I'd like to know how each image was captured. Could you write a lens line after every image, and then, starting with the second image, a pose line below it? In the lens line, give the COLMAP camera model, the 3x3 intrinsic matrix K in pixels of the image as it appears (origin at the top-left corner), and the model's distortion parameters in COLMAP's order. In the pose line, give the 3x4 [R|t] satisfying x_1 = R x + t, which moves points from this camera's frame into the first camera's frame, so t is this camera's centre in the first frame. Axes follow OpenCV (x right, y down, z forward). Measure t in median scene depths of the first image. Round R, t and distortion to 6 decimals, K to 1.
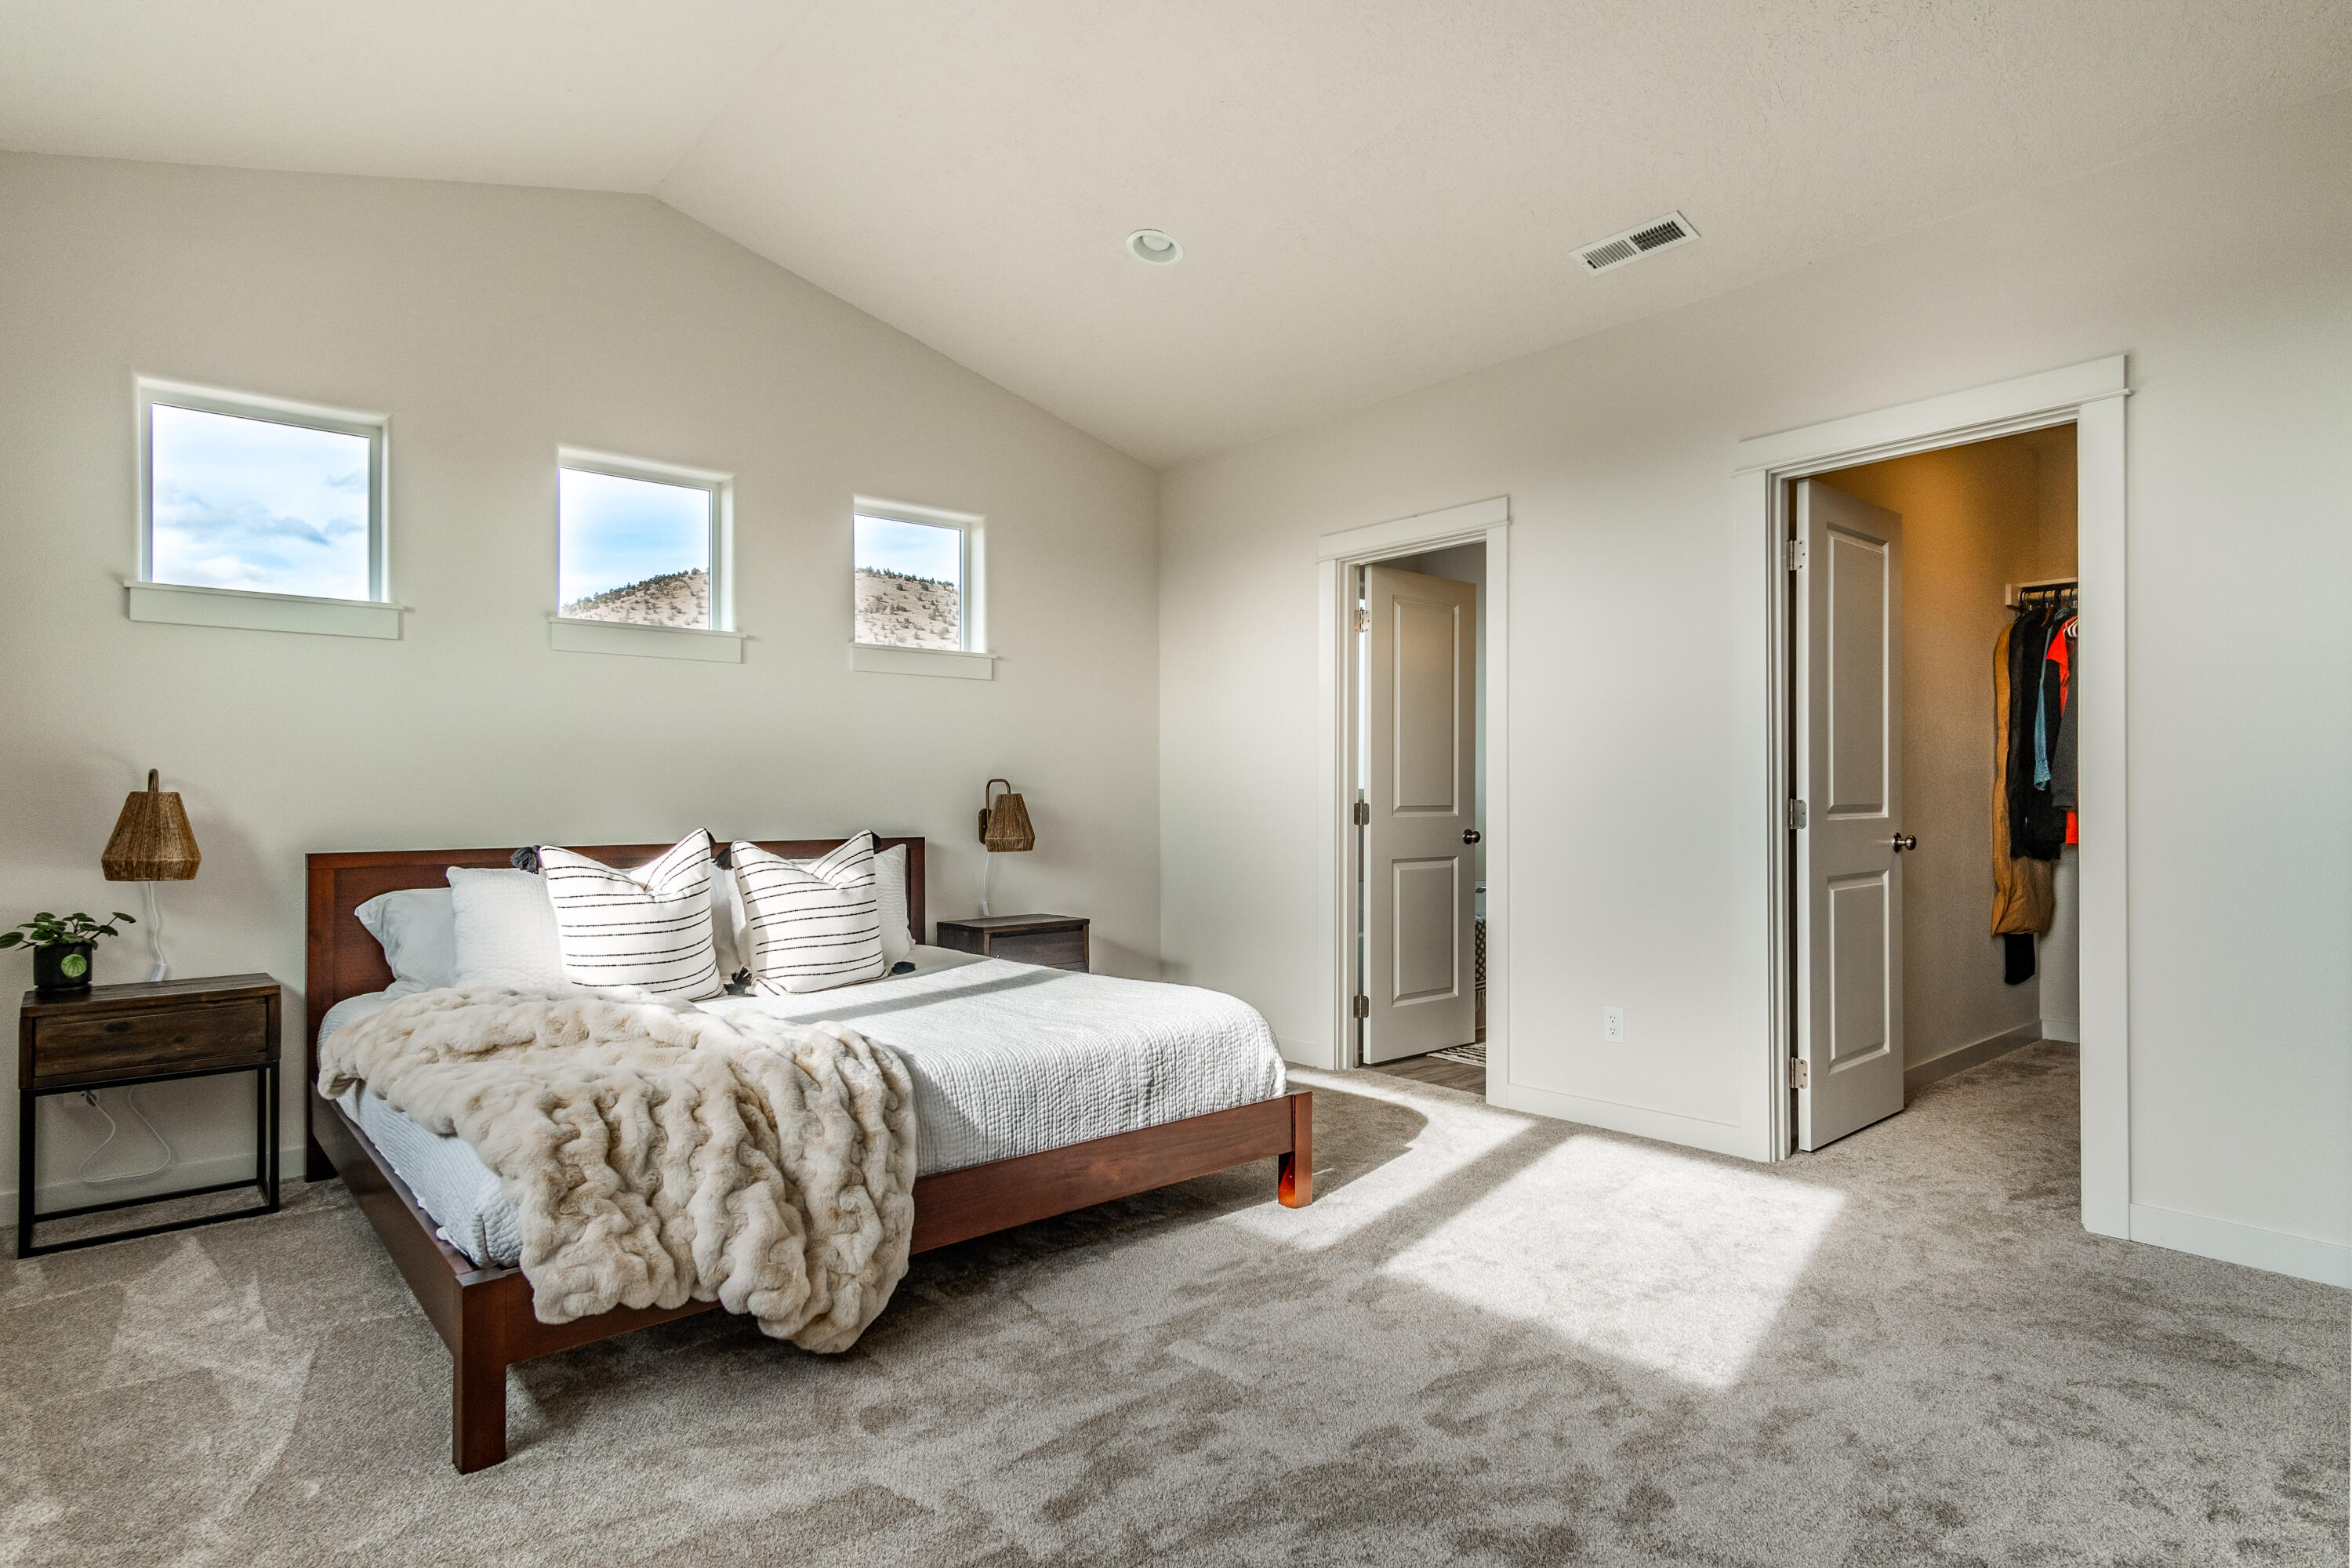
lens RADIAL K [[1247.3, 0, 1184.0], [0, 1247.3, 801.9], [0, 0, 1]] dist [0.000312, 0.000158]
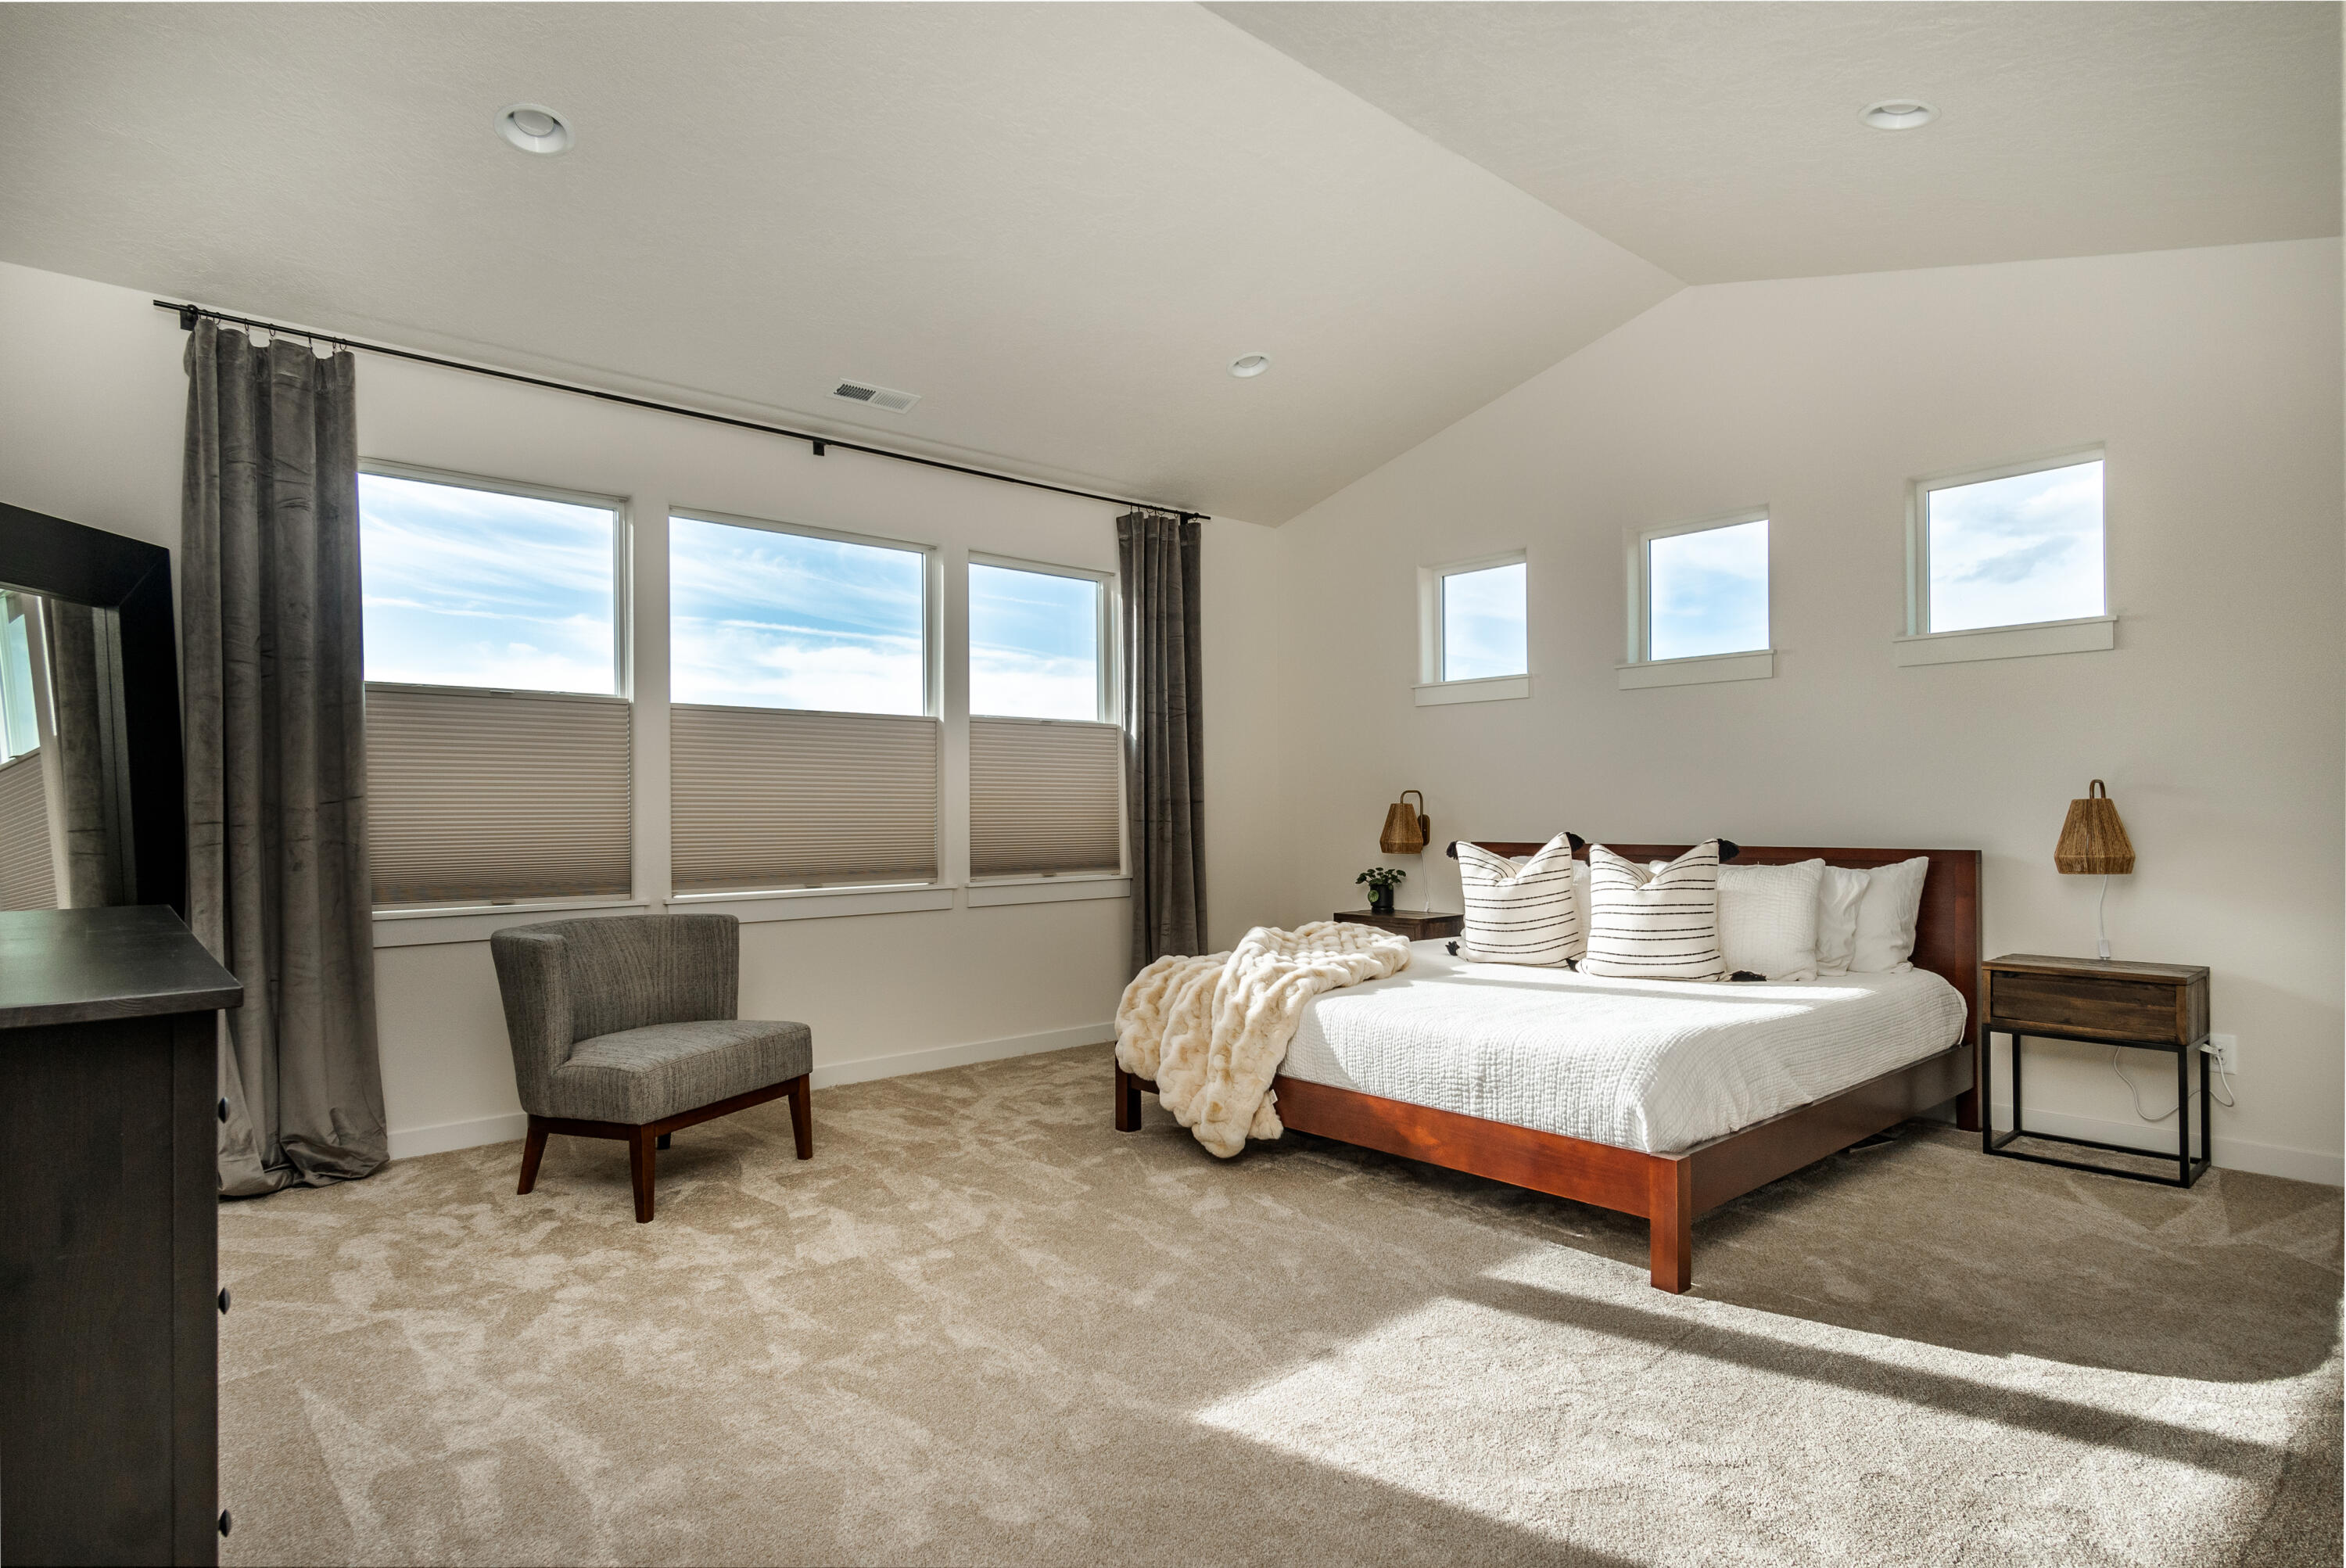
lens RADIAL K [[1244.2, 0, 1180.9], [0, 1244.2, 801.9], [0, 0, 1]] dist [0.000312, 0.000158]
pose [[0.012338, -0.005405, -0.999909, 0.939403], [0.003668, 0.999979, -0.005360, -0.003551], [0.999917, -0.003601, 0.012358, 0.671138]]
